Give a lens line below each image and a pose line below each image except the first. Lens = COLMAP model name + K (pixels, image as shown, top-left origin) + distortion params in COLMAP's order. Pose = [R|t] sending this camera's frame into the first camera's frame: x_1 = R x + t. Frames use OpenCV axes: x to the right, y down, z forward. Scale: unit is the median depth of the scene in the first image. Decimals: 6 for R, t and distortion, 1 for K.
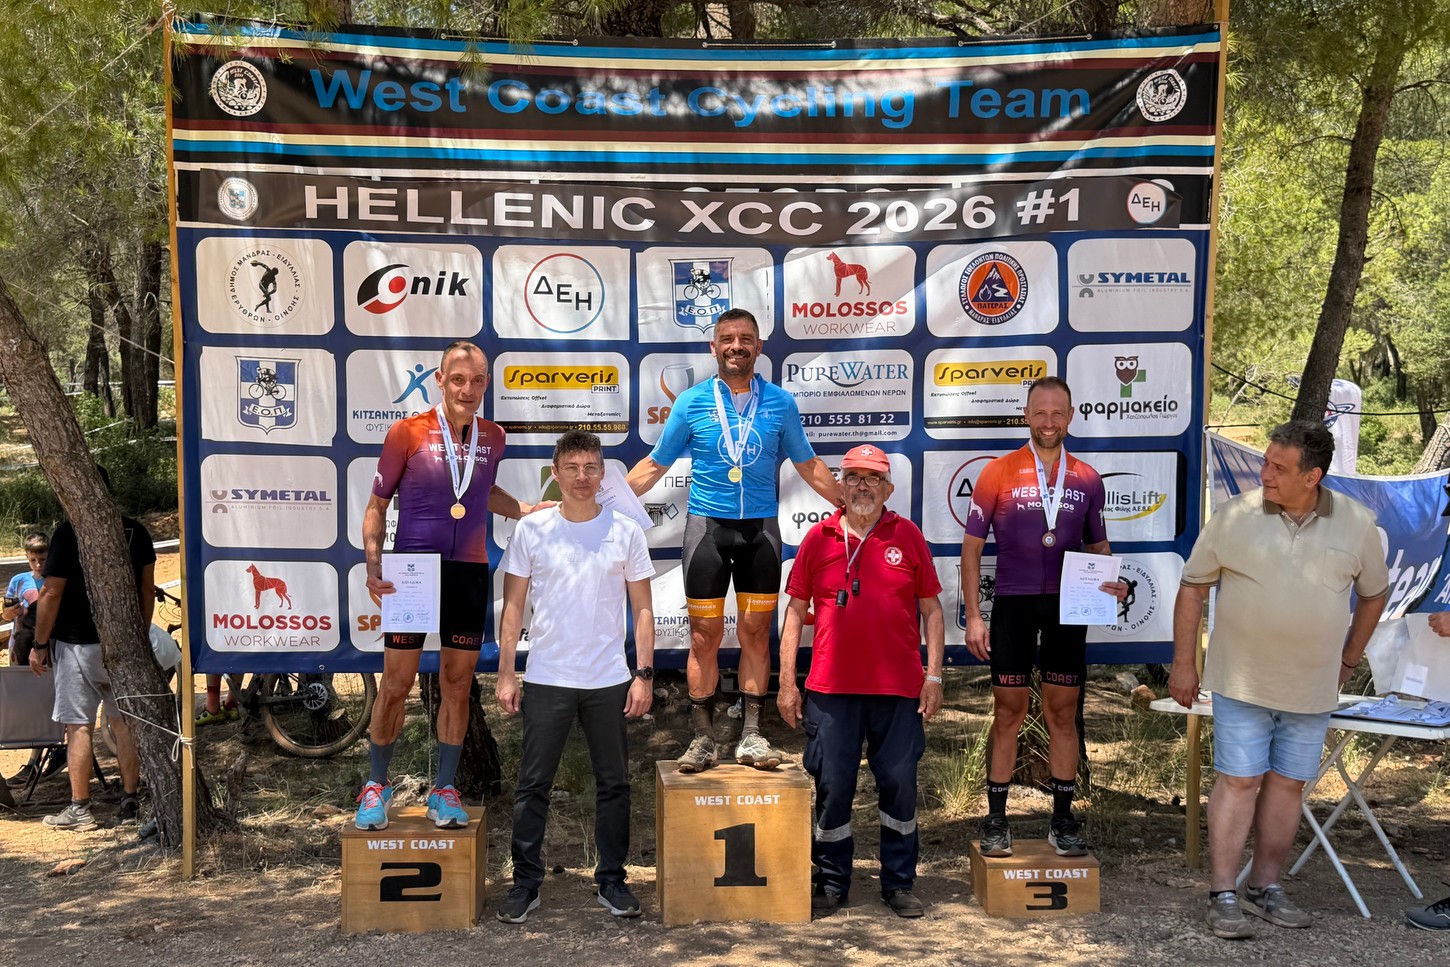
lens RADIAL K [[1685.2, 0, 705.3], [0, 1685.2, 518.2], [0, 0, 1]] dist [0.009473, -0.438569]
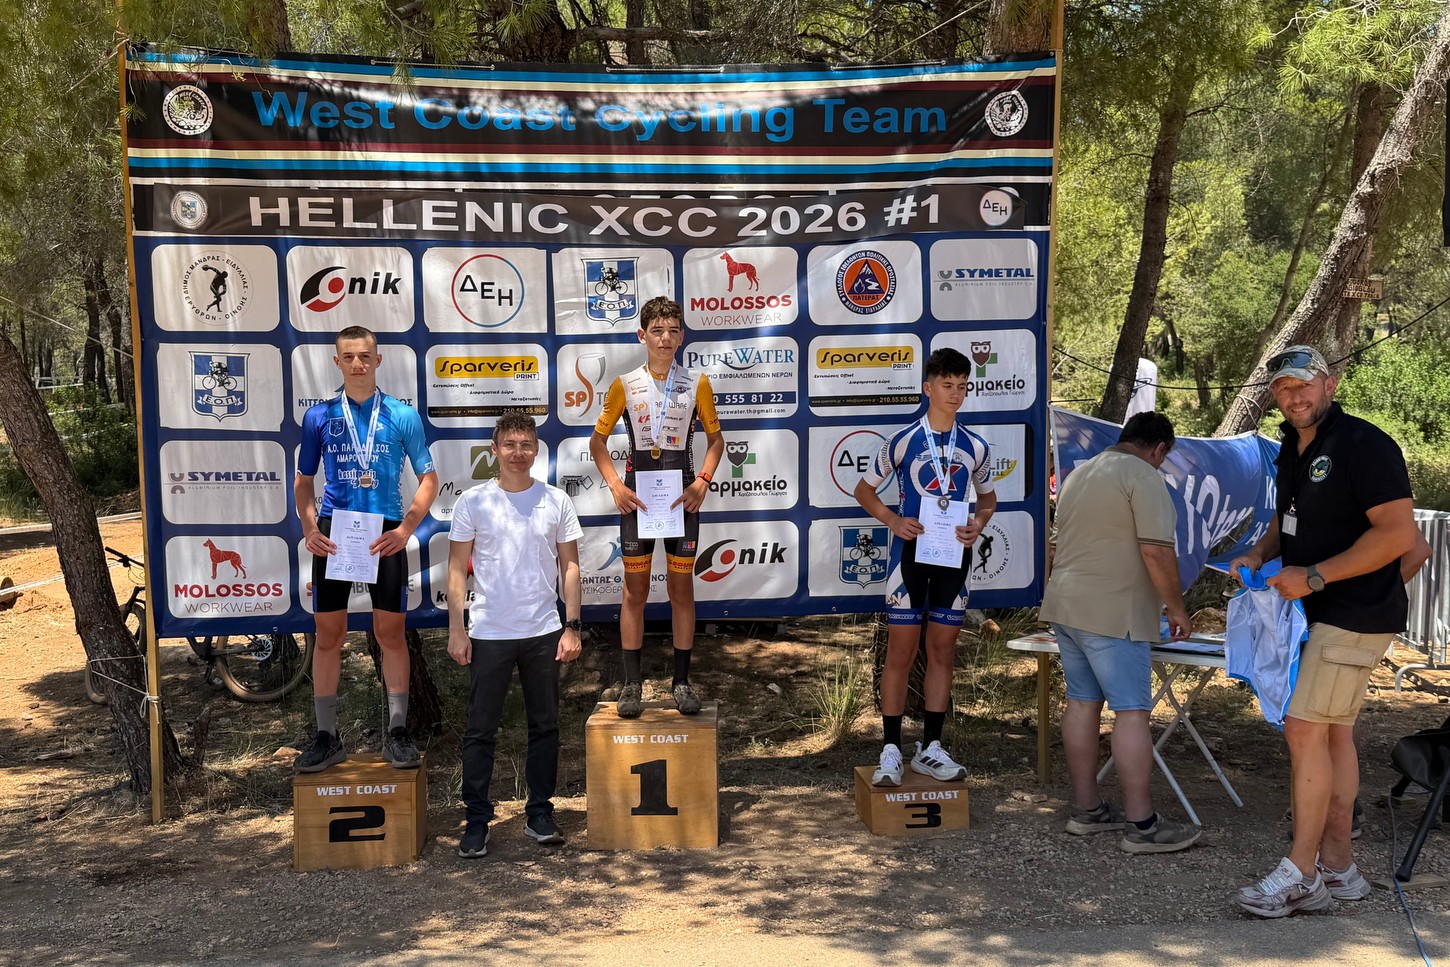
lens RADIAL K [[1328.5, 0, 692.9], [0, 1328.5, 492.5], [0, 0, 1]] dist [0.066816, -0.356053]
pose [[0.997457, -0.020137, 0.068360, -0.010437], [0.019609, 0.999773, 0.008382, -0.004431], [-0.068513, -0.007021, 0.997626, 0.103145]]
